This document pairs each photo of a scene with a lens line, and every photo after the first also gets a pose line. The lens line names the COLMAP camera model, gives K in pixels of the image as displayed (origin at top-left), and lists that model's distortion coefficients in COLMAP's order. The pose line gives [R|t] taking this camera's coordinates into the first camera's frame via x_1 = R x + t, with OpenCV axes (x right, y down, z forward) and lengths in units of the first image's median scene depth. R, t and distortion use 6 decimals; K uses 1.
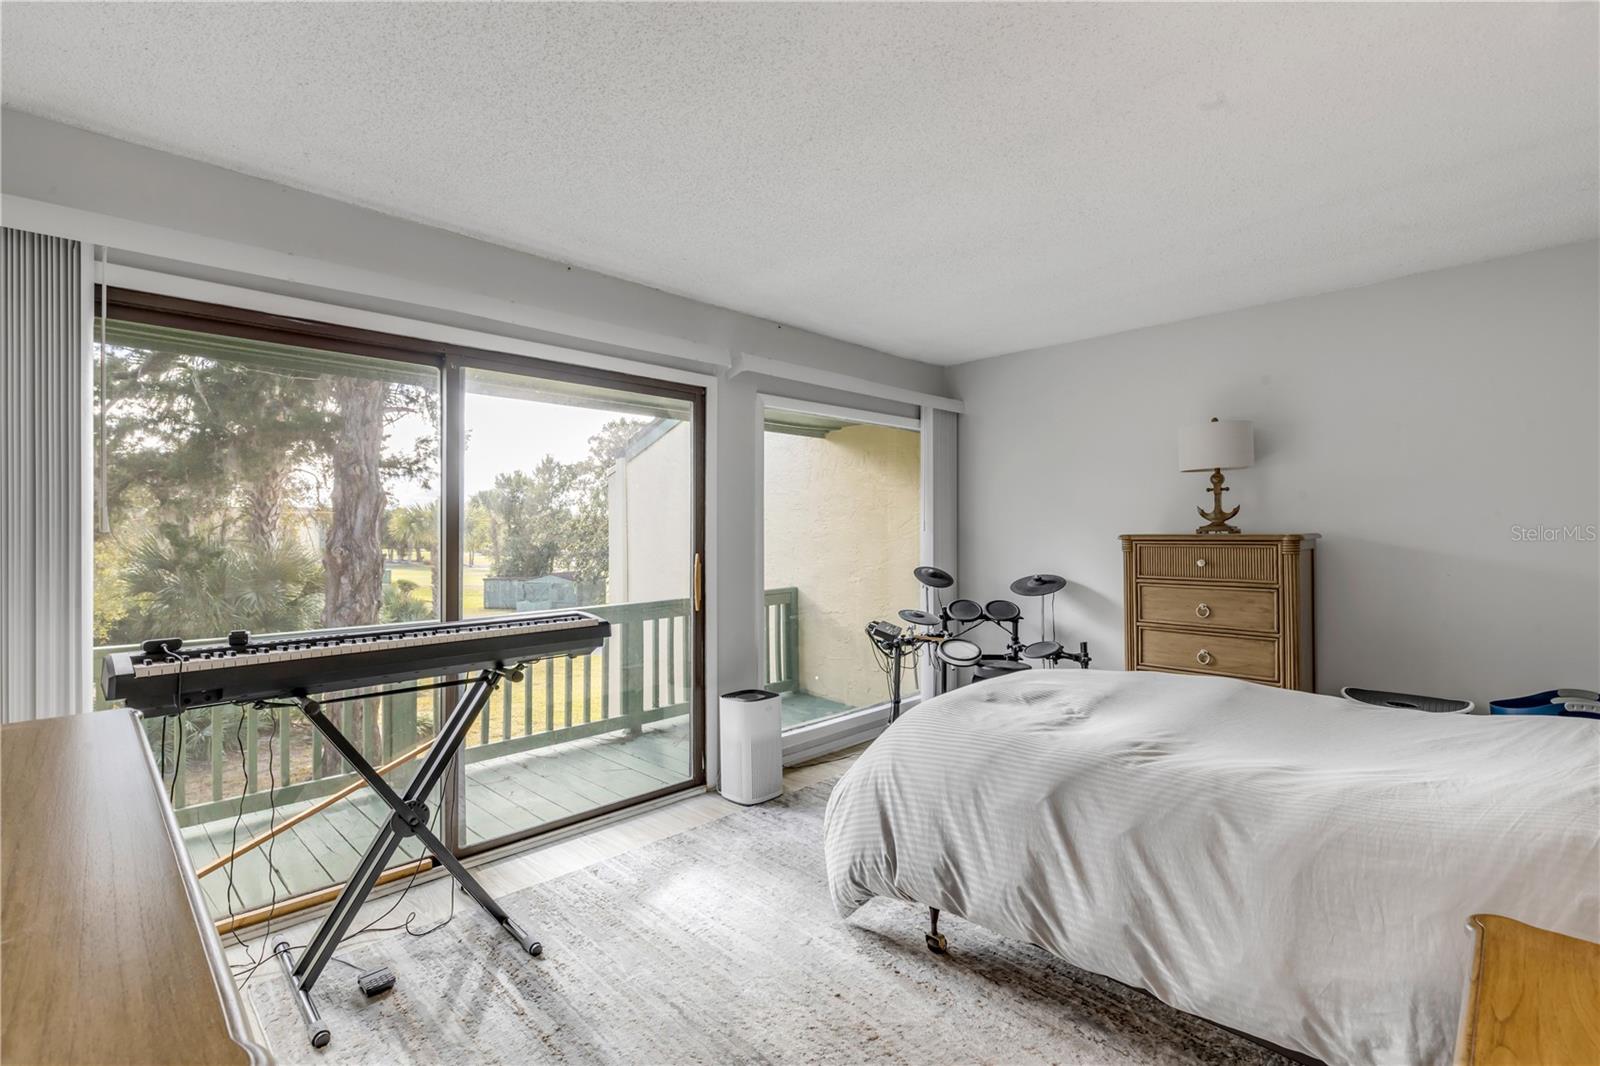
lens RADIAL K [[719.7, 0, 802.2], [0, 719.7, 520.5], [0, 0, 1]] dist [0.006854, -0.002516]
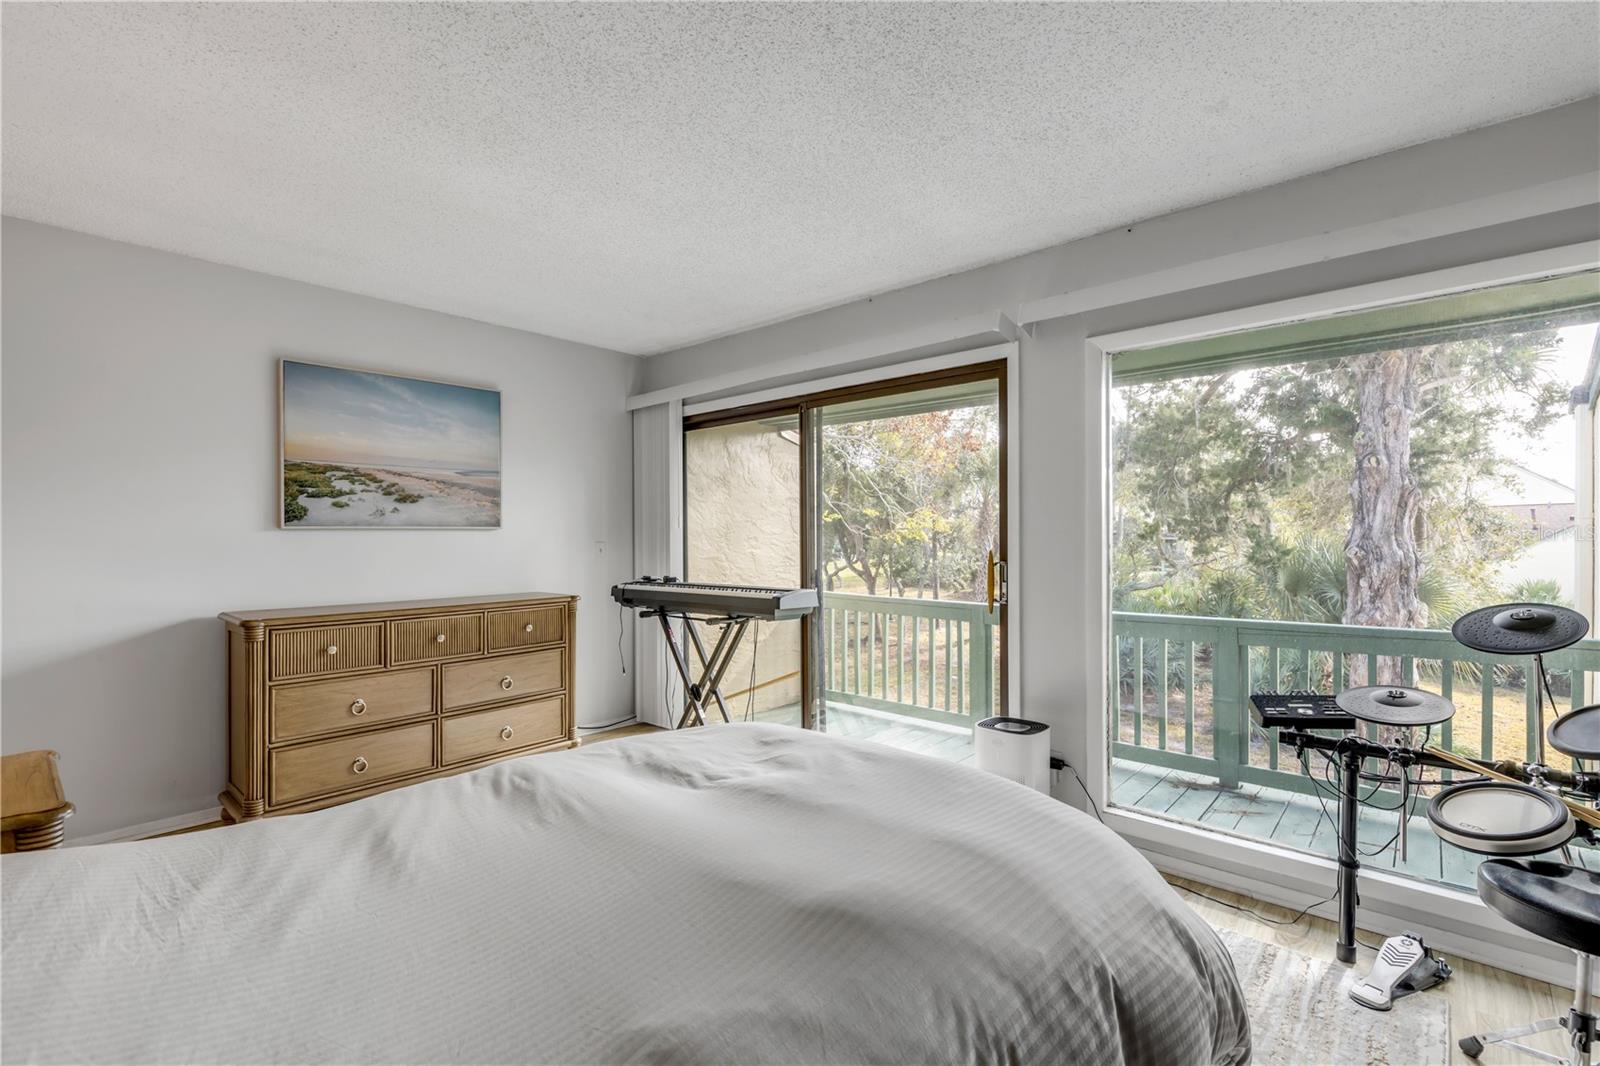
lens RADIAL K [[719.7, 0, 798.9], [0, 719.7, 545.6], [0, 0, 1]] dist [0.006854, -0.002516]
pose [[0.037467, 0.016348, -0.999164, 1.153747], [0.016982, 0.999711, 0.016994, 0.032492], [0.999154, -0.017605, 0.037179, 1.147738]]
